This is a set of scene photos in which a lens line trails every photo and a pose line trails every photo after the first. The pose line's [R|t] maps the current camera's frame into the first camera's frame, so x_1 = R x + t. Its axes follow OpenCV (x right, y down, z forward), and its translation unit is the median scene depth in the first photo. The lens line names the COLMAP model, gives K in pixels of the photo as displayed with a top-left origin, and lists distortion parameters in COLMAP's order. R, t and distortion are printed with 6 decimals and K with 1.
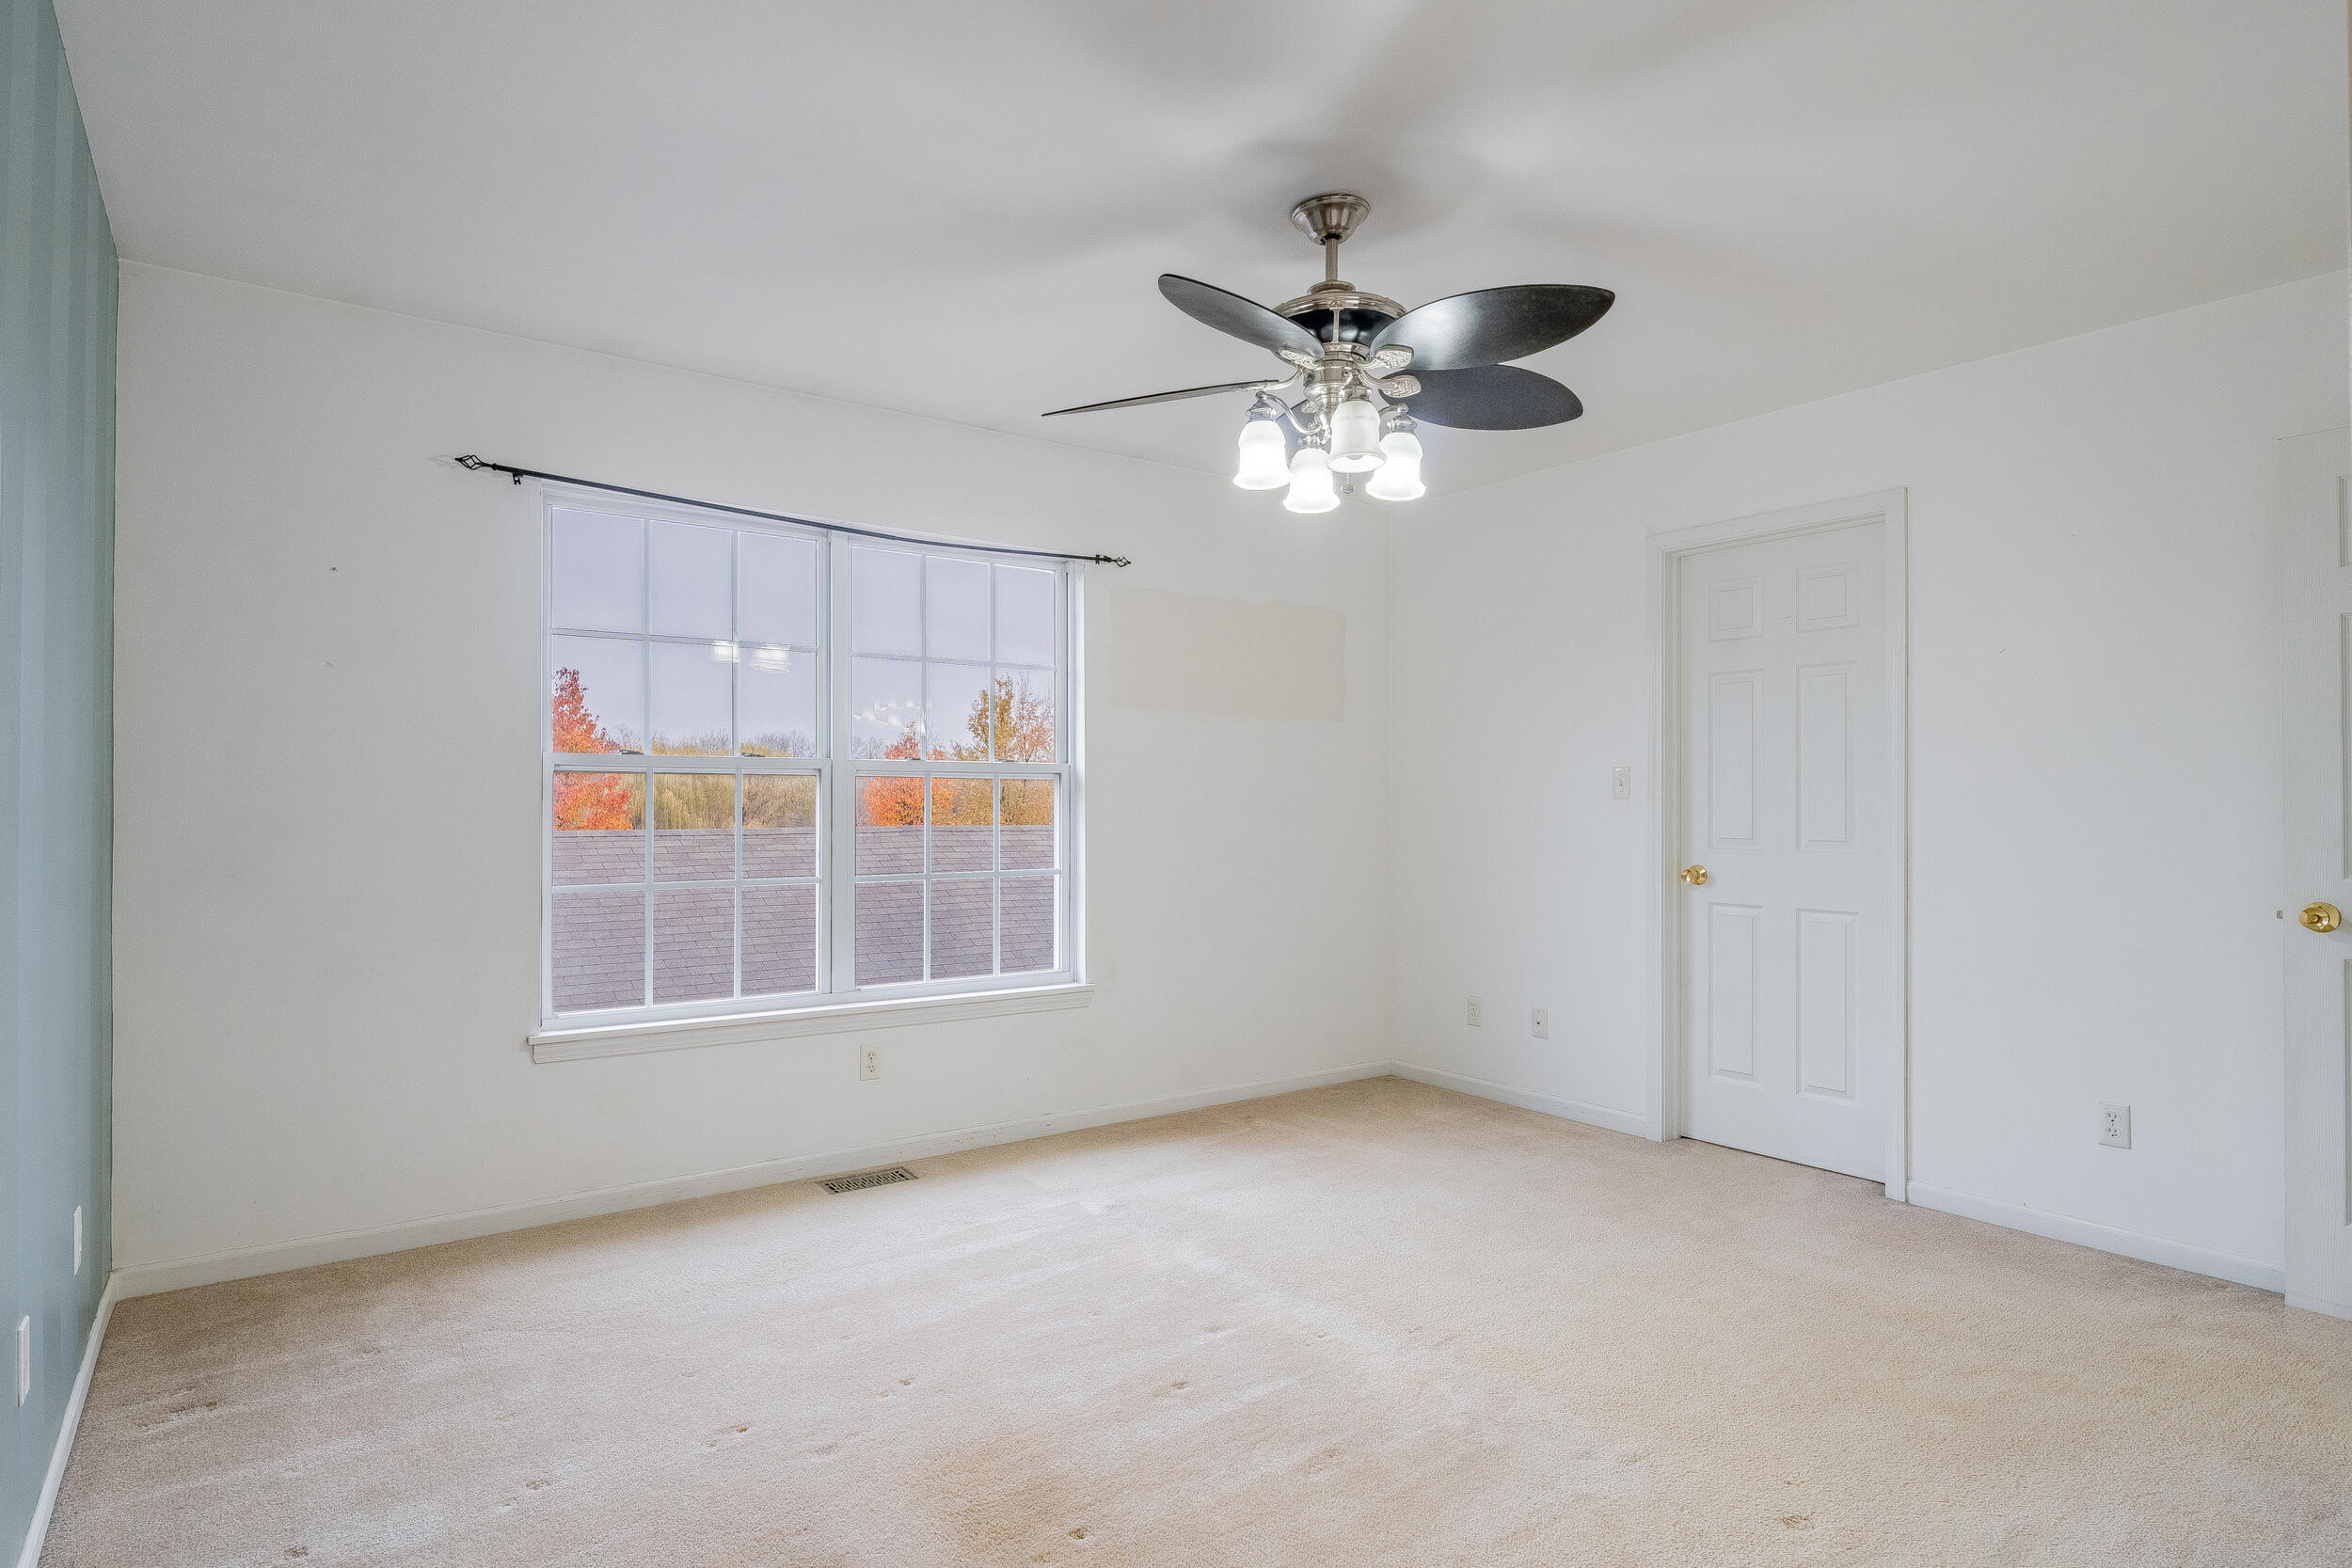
lens RADIAL K [[1236.2, 0, 1162.5], [0, 1236.2, 783.5], [0, 0, 1]] dist [-0.021896, -0.001191]
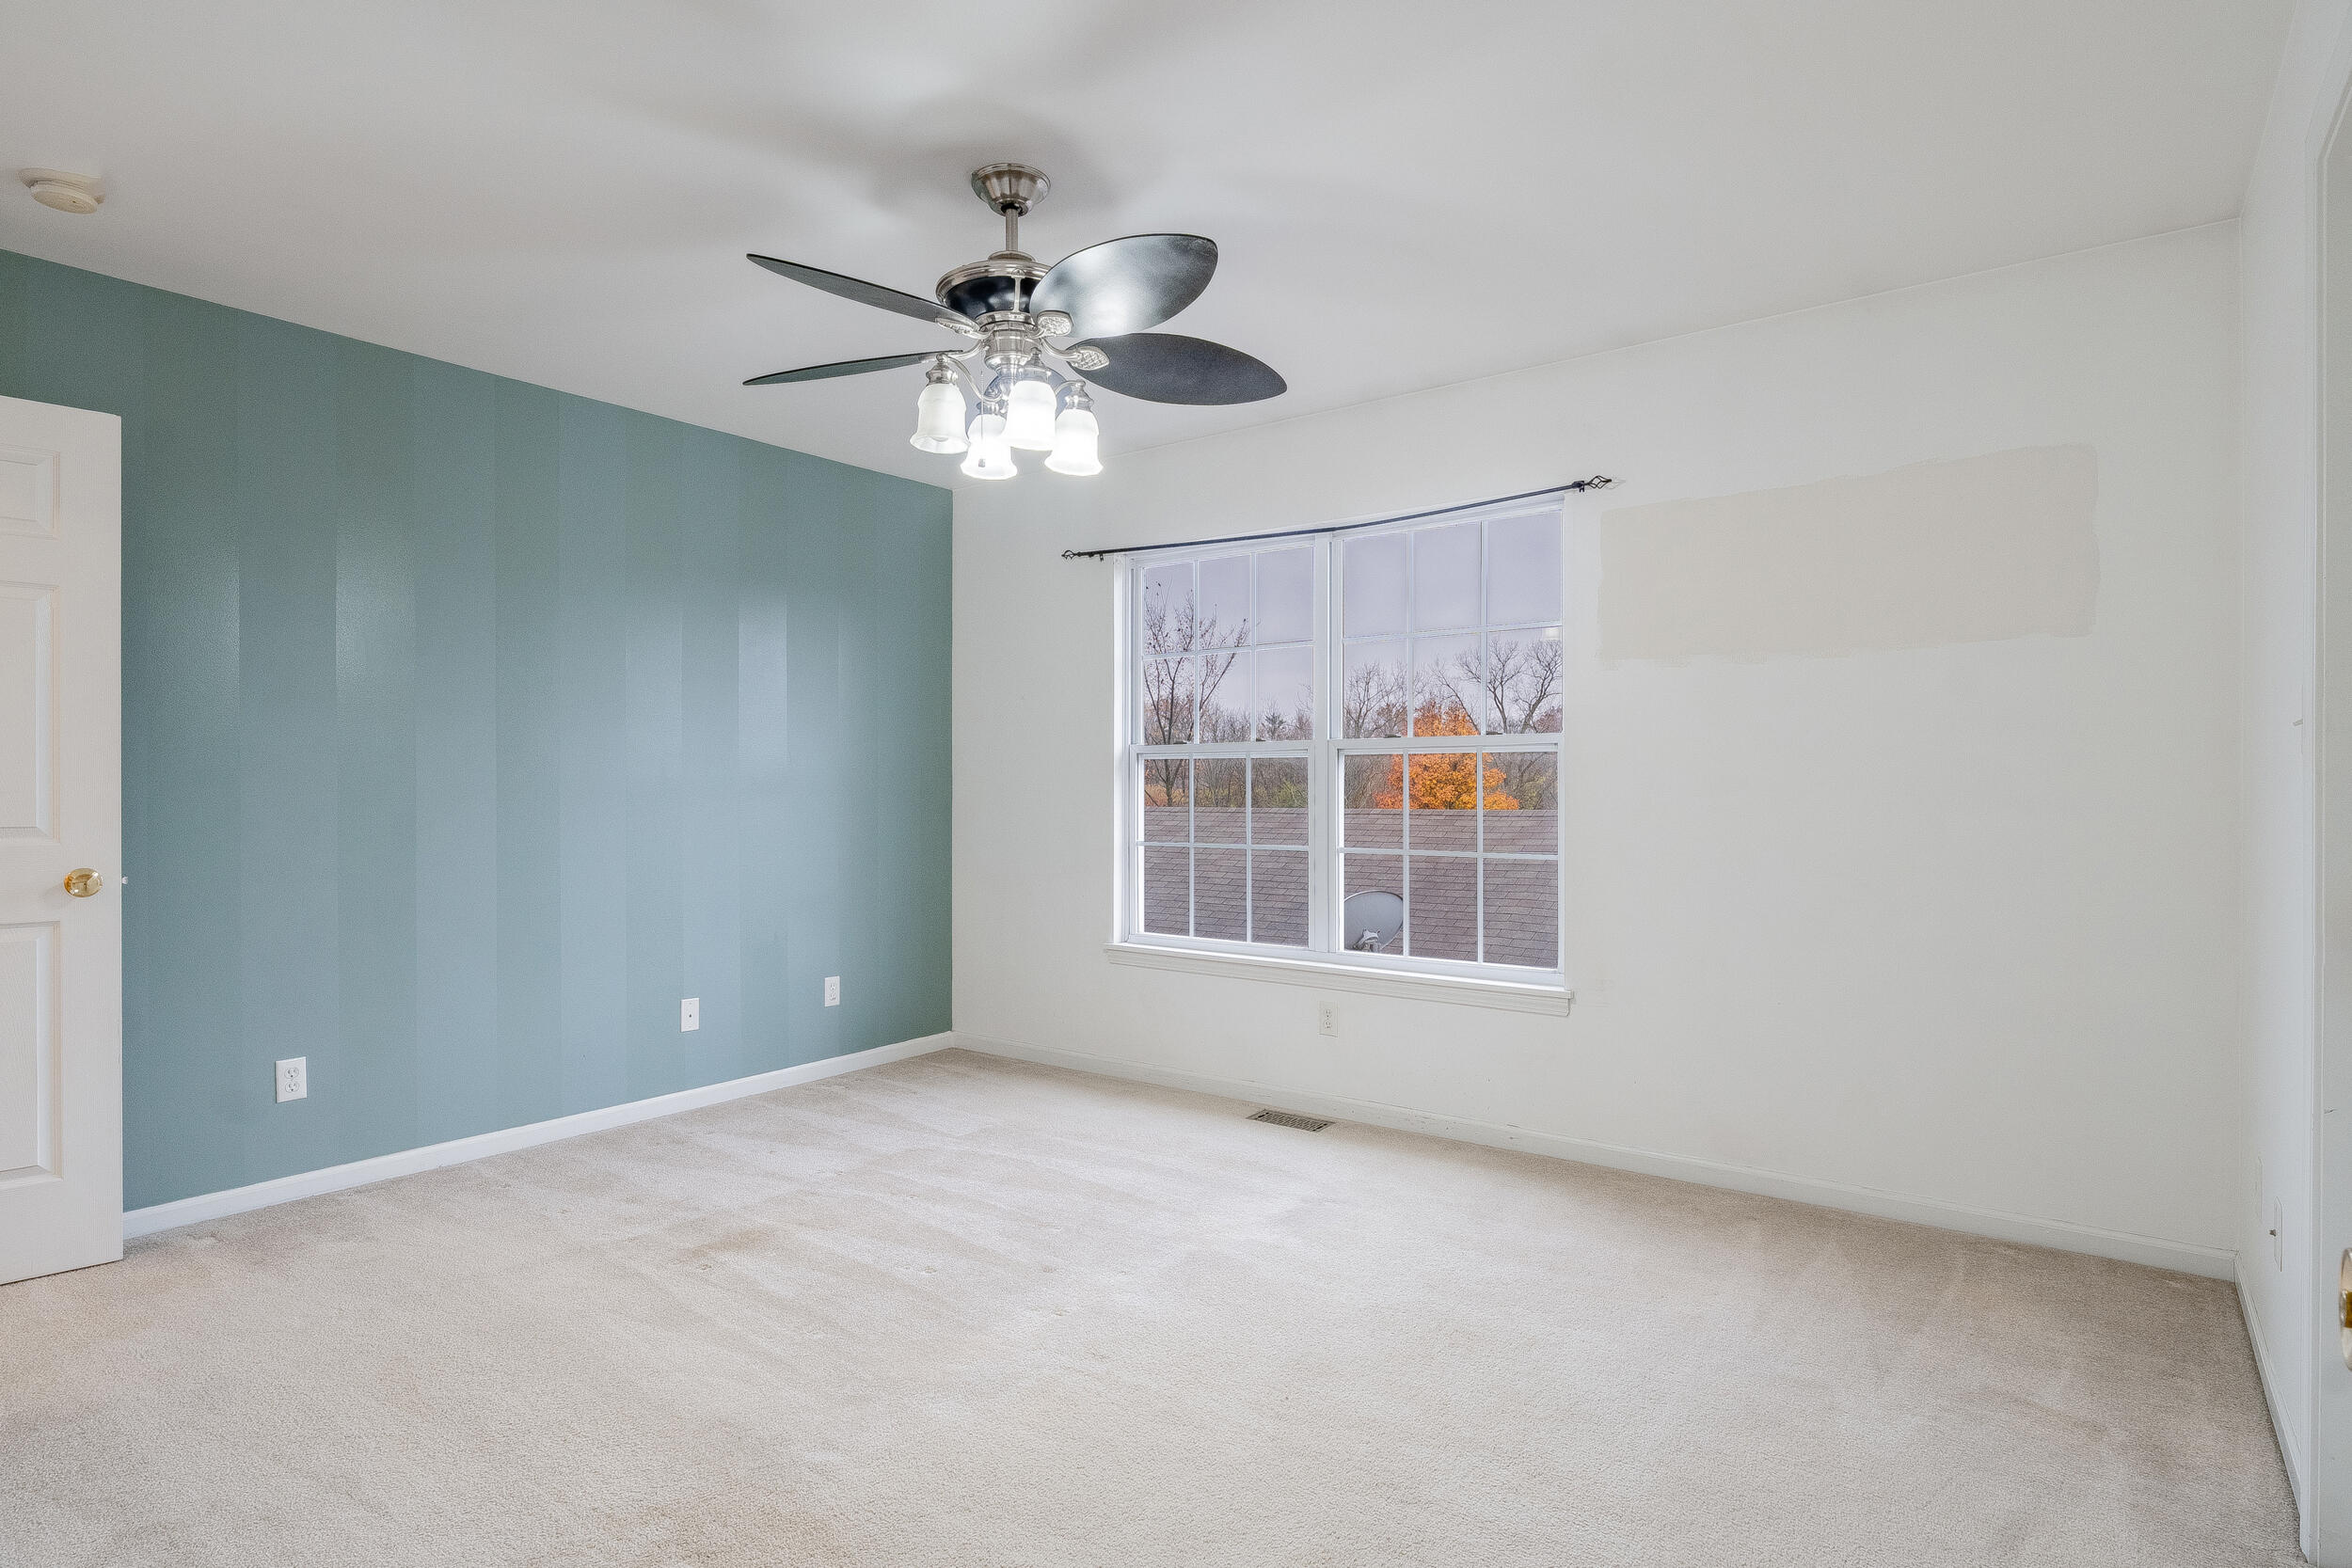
lens RADIAL K [[1236.2, 0, 1161.9], [0, 1236.2, 792.8], [0, 0, 1]] dist [-0.021896, -0.001191]
pose [[0.281367, 0.002278, -0.959597, 0.759619], [0.019649, 0.999774, 0.008135, 0.015427], [0.959399, -0.021144, 0.281259, 0.559413]]
